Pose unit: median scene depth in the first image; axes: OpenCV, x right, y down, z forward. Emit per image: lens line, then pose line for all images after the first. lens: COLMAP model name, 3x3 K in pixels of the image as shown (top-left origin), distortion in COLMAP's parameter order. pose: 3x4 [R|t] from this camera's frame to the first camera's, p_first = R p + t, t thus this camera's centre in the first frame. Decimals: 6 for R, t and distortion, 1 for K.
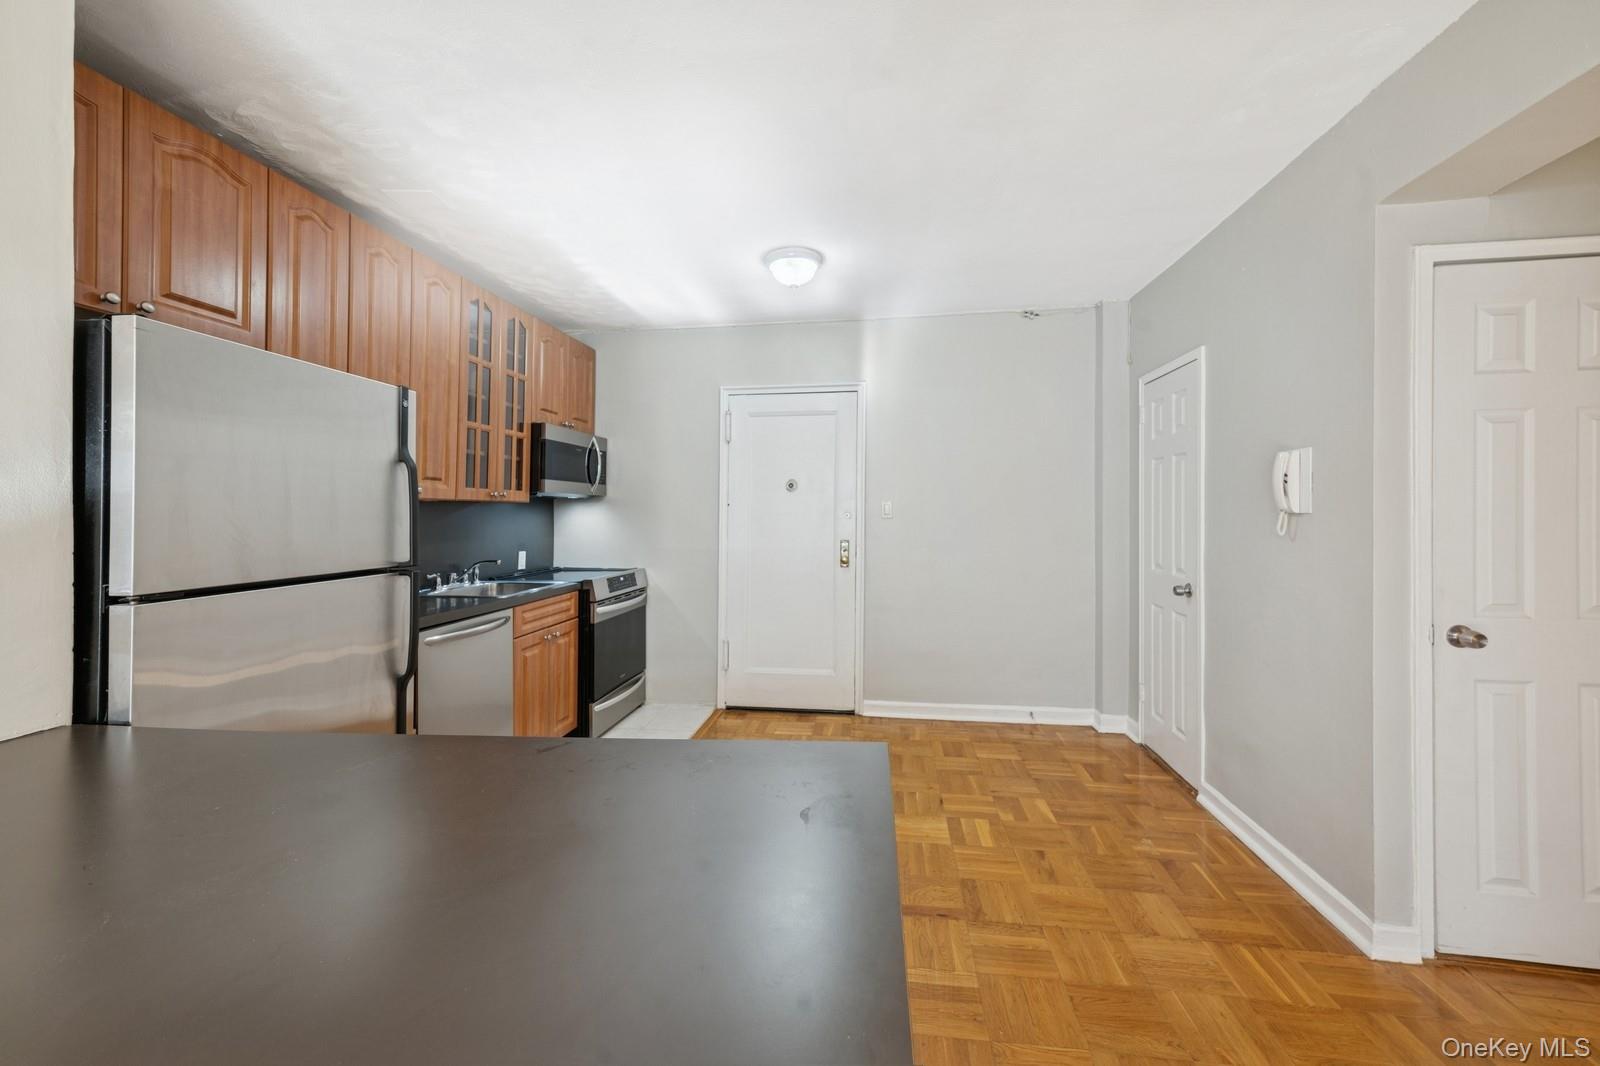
lens RADIAL K [[628.3, 0, 797.5], [0, 628.3, 511.9], [0, 0, 1]] dist [0.001810, 0.000164]
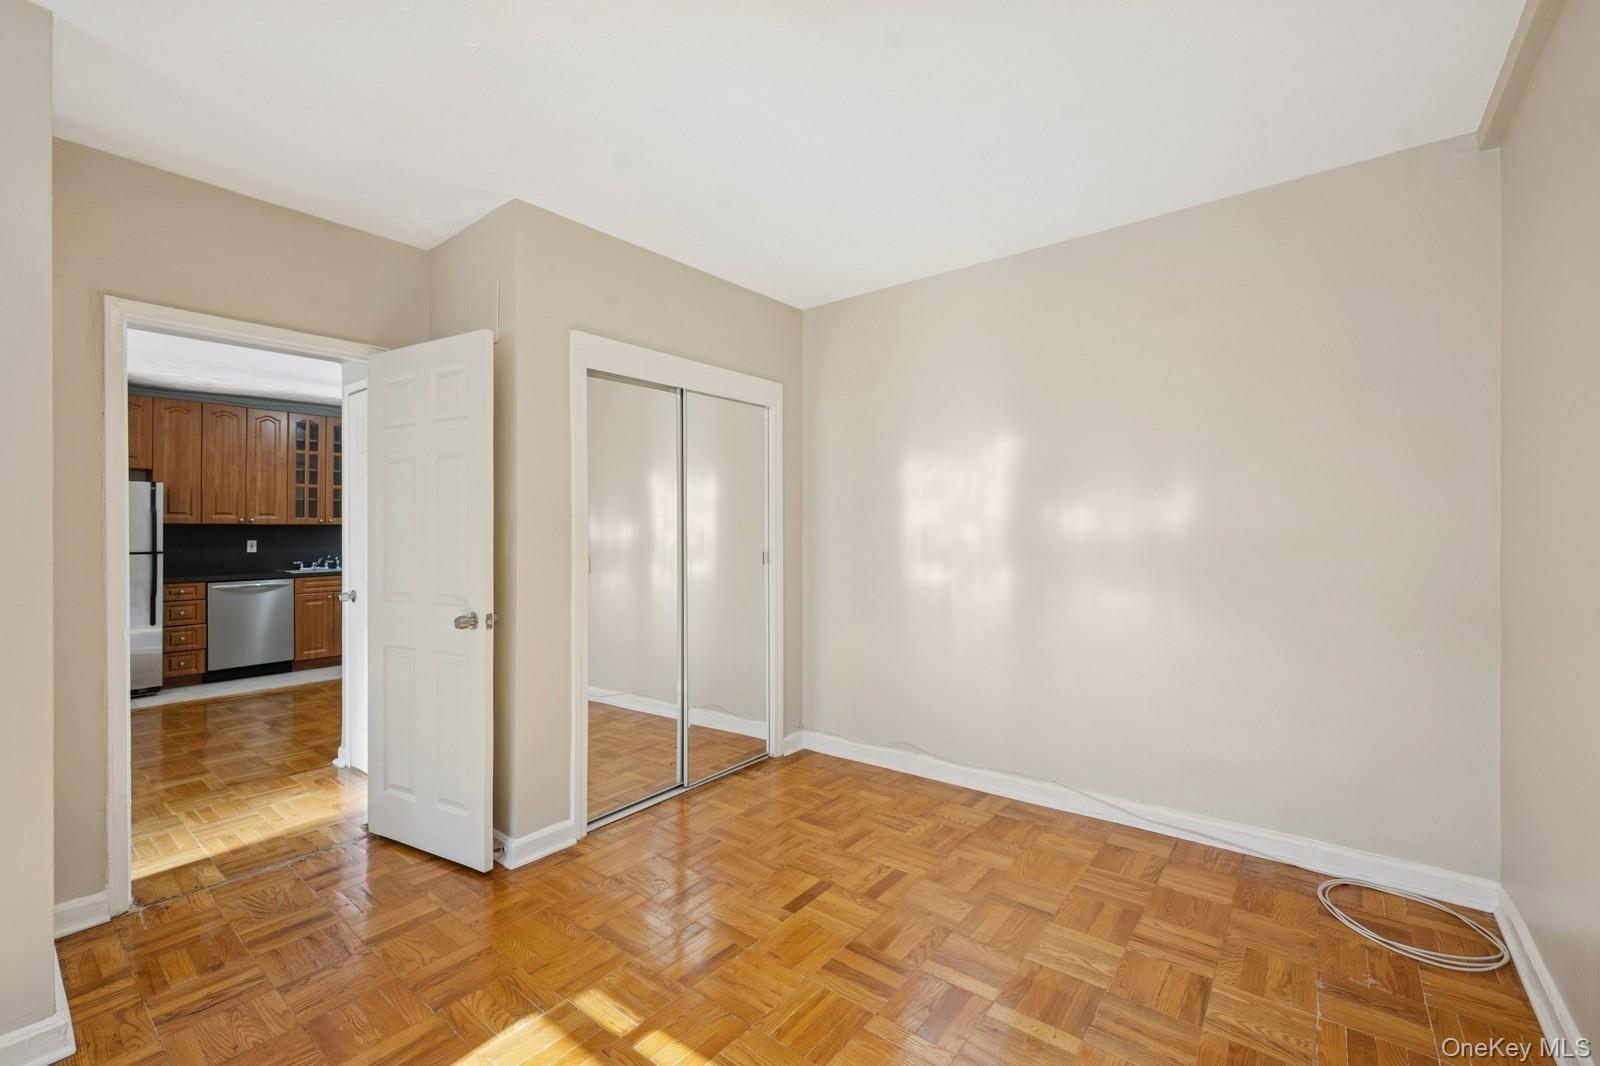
lens RADIAL K [[662.9, 0, 804.6], [0, 662.9, 527.0], [0, 0, 1]] dist [0.000071, -0.000050]
pose [[0.860844, -0.008813, -0.508792, 1.631549], [0.008082, 0.999961, -0.003647, 0.010073], [0.508804, -0.000973, 0.860882, 0.018165]]
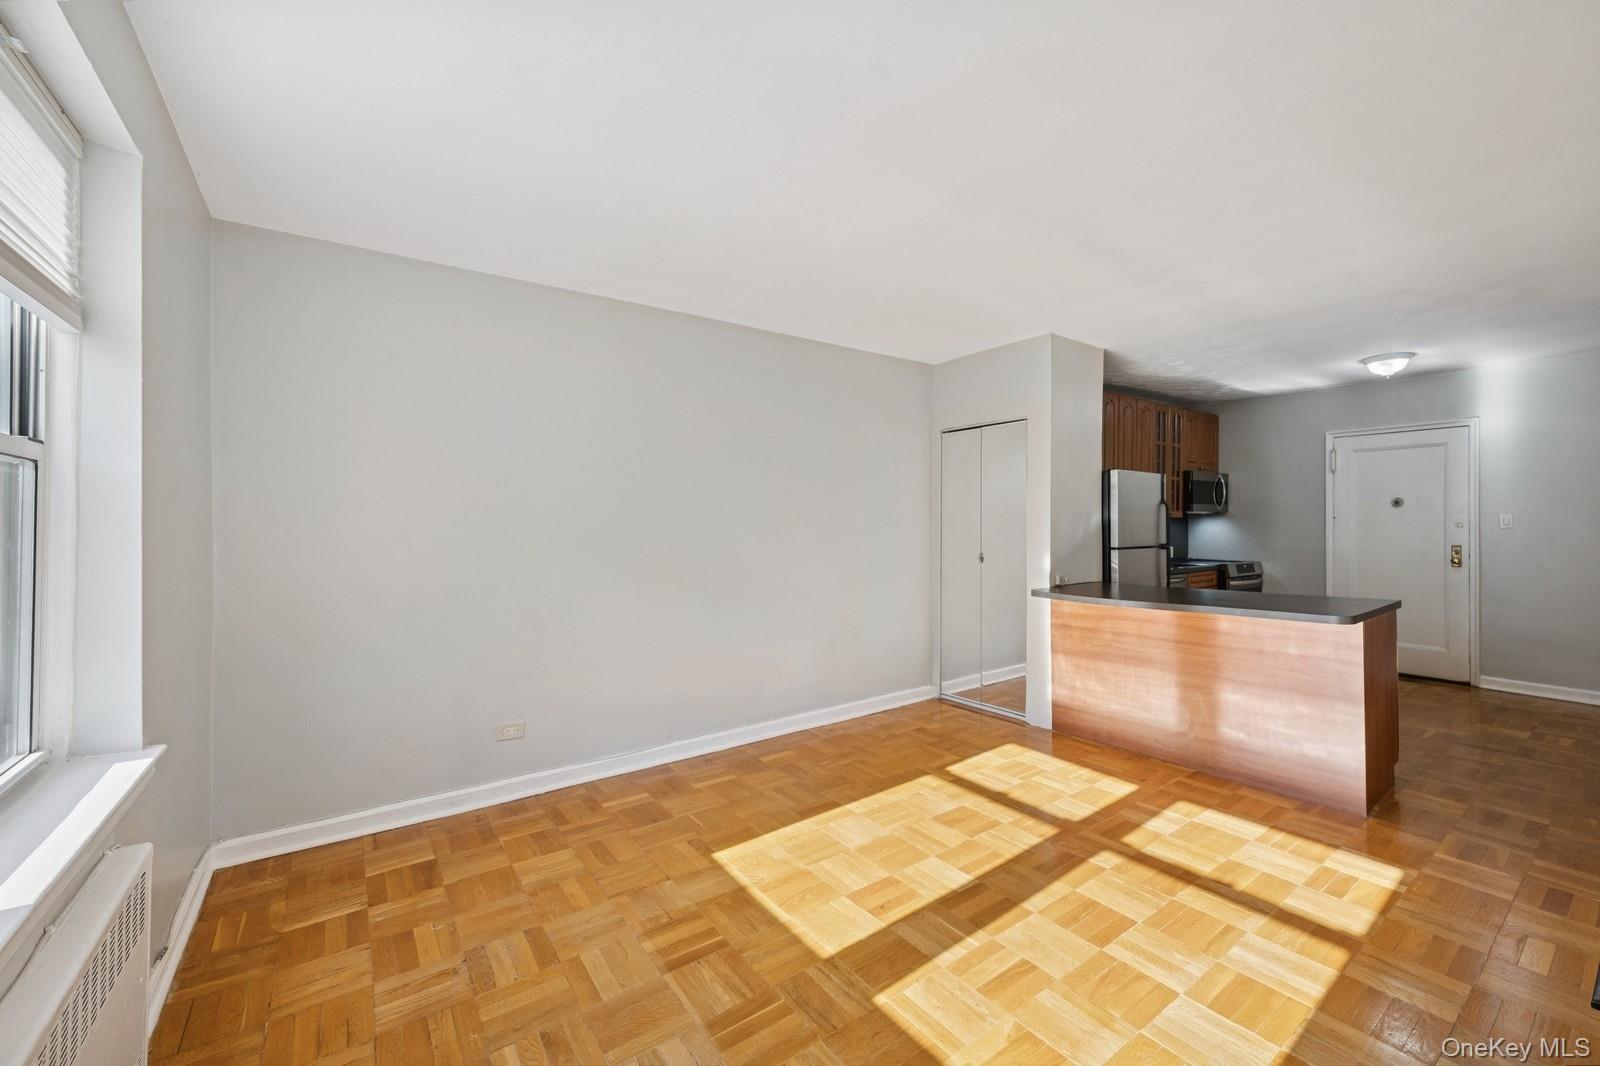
lens RADIAL K [[628.3, 0, 797.5], [0, 628.3, 511.9], [0, 0, 1]] dist [0.001810, 0.000164]
pose [[0.683645, -0.012925, -0.729700, 0.108622], [0.002491, 0.999879, -0.015377, -0.006367], [0.729811, 0.008694, 0.683594, -0.948613]]
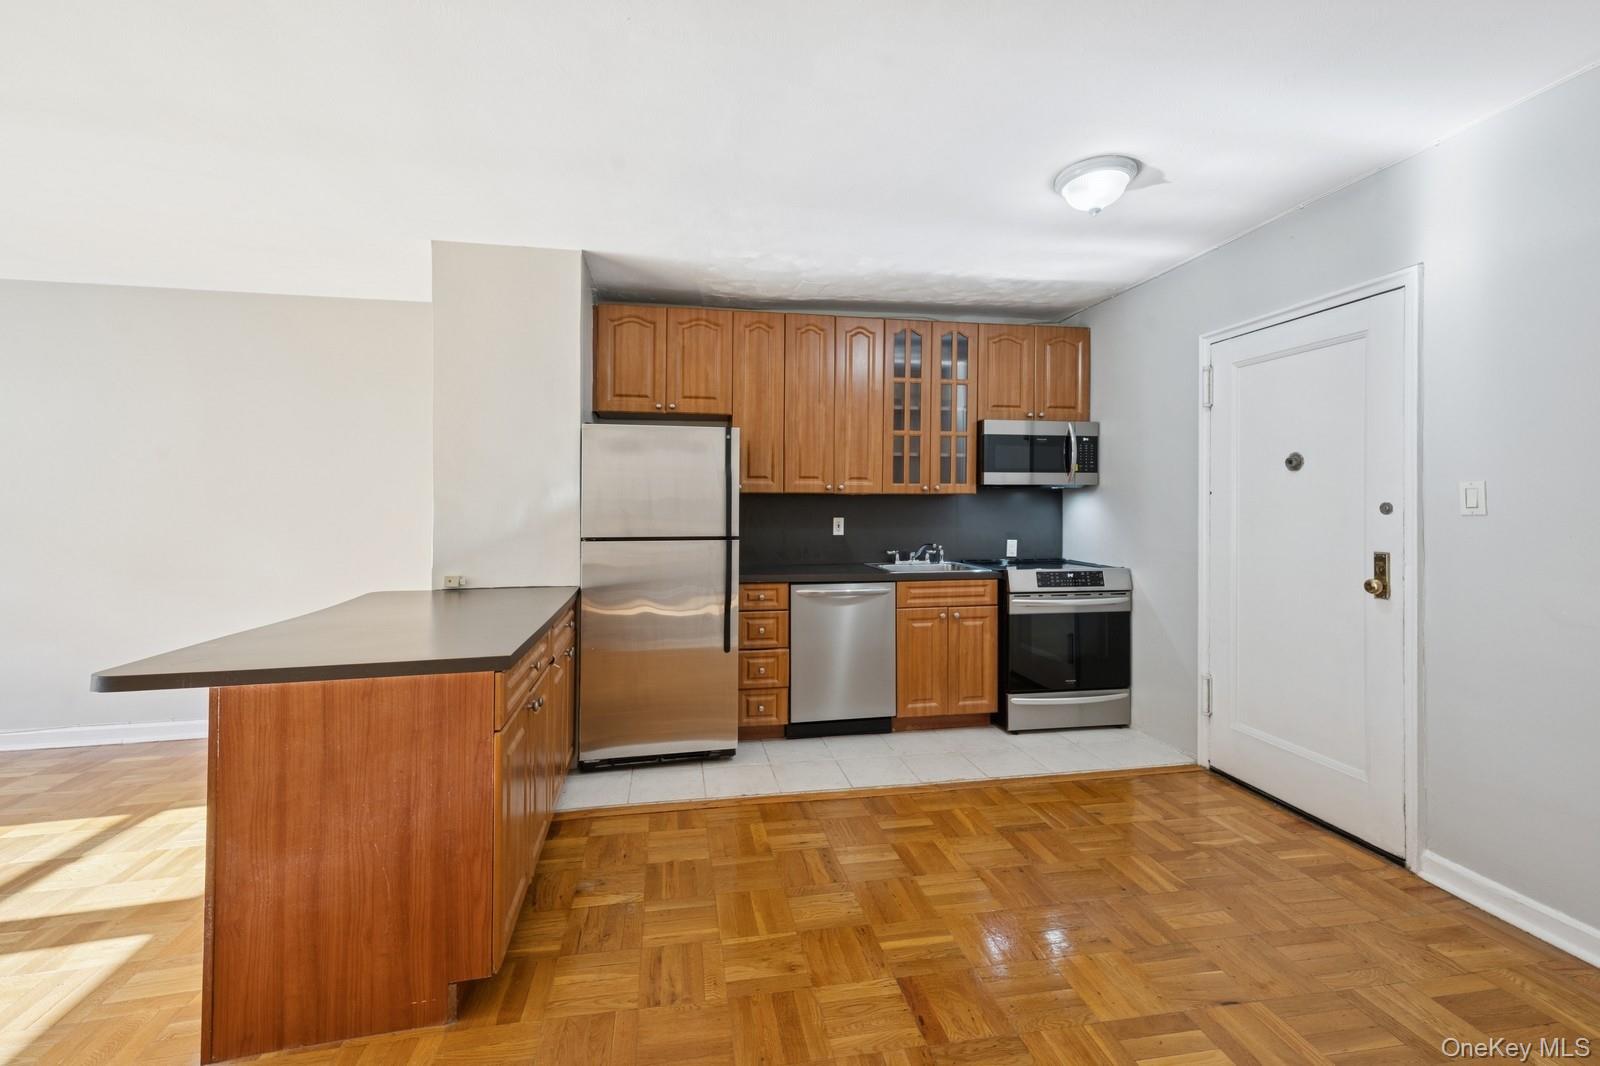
lens RADIAL K [[650.1, 0, 793.6], [0, 650.1, 498.3], [0, 0, 1]] dist [0.019661, 0.000097]
pose [[0.309972, -0.009599, -0.950697, 0.556097], [-0.000102, 0.999949, -0.010130, 0.003849], [0.950746, 0.003237, 0.309955, 0.347570]]
